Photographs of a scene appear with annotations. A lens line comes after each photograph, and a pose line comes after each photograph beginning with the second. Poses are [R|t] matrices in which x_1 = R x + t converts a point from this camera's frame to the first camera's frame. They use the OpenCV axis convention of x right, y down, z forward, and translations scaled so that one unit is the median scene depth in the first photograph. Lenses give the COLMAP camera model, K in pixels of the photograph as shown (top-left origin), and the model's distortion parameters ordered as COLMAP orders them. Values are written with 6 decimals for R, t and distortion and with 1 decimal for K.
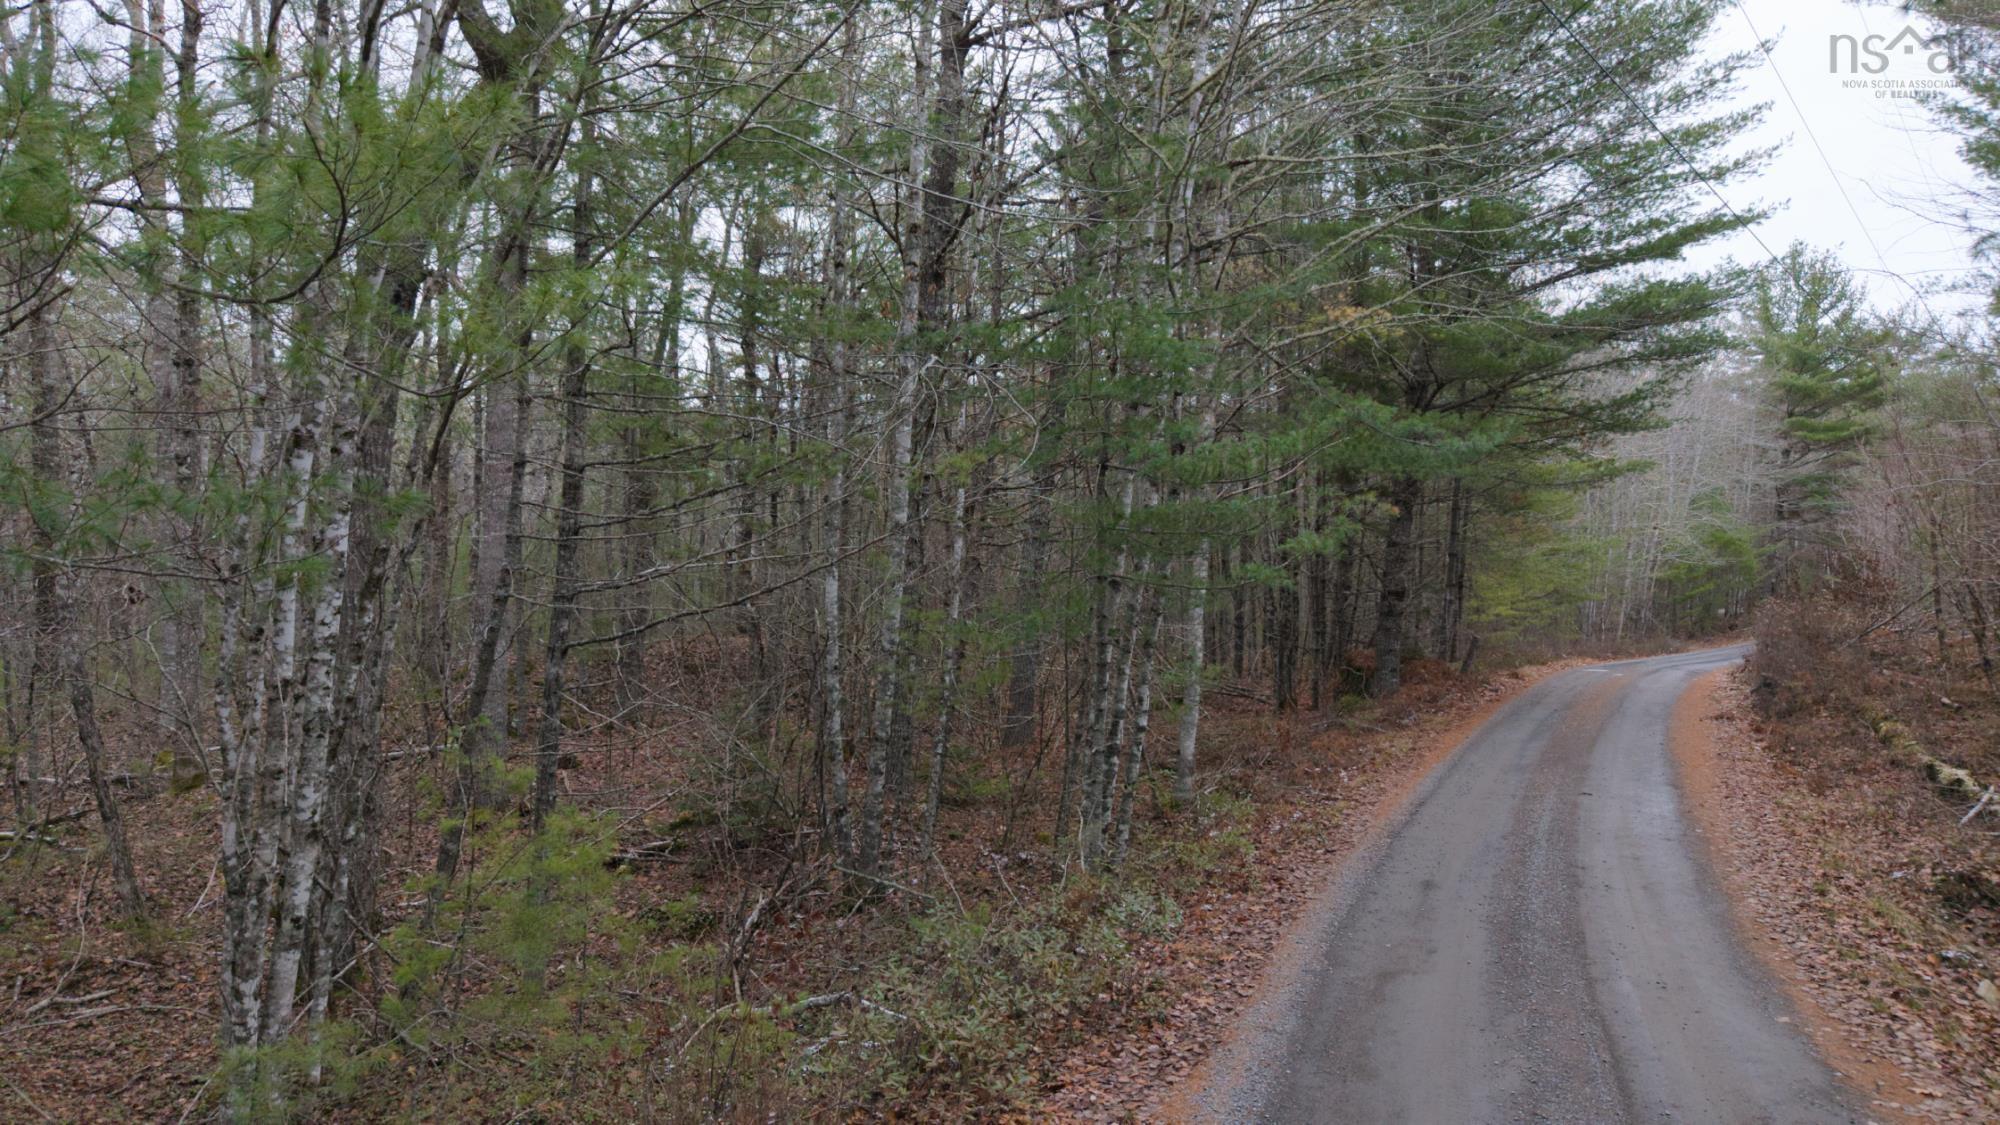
lens RADIAL K [[1372.9, 0, 998.9], [0, 1372.9, 531.5], [0, 0, 1]] dist [0.001291, 0.000740]
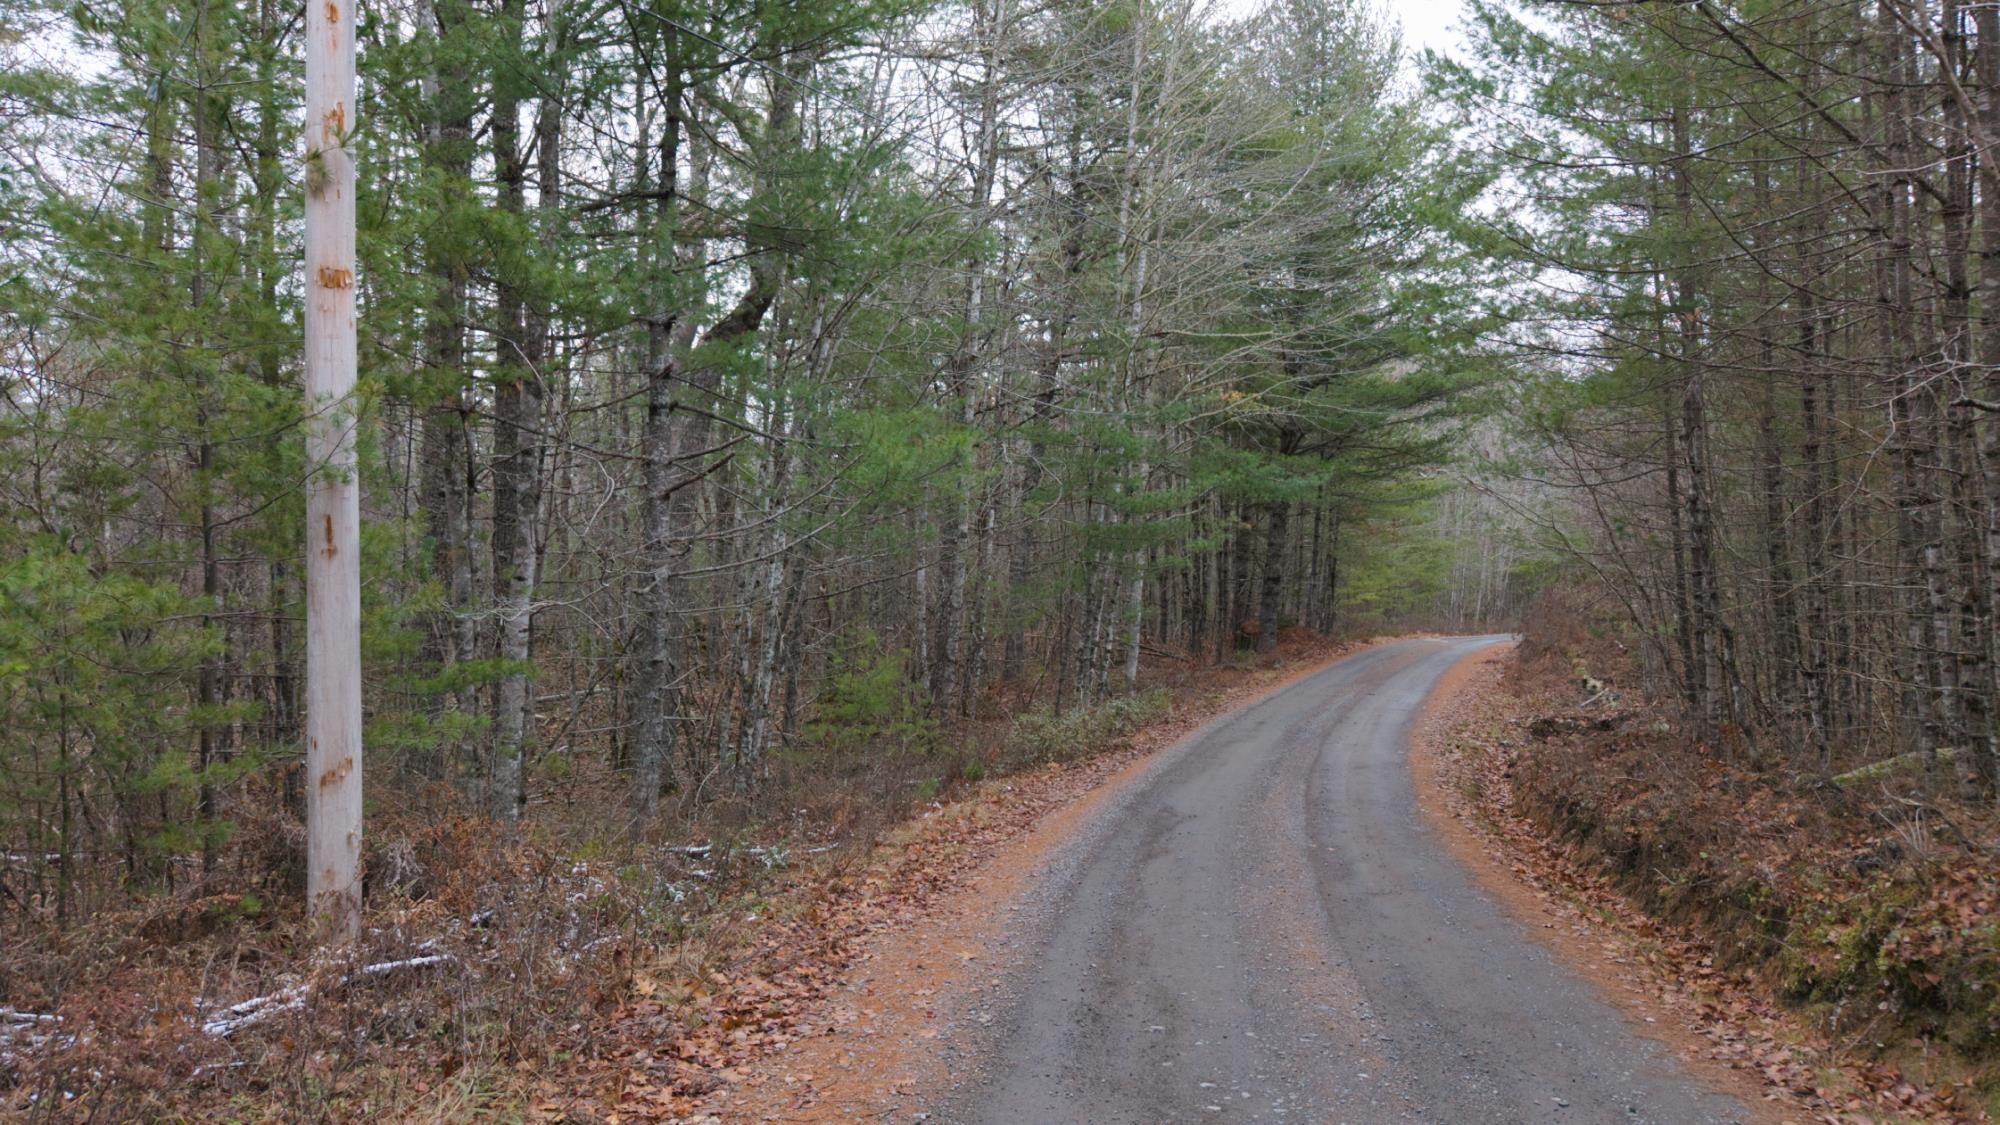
lens RADIAL K [[1372.9, 0, 998.9], [0, 1372.9, 531.5], [0, 0, 1]] dist [0.001291, 0.000740]
pose [[0.998569, -0.001079, 0.053474, -0.072926], [0.001108, 0.999999, -0.000524, -0.003713], [-0.053474, 0.000583, 0.998569, -0.418709]]
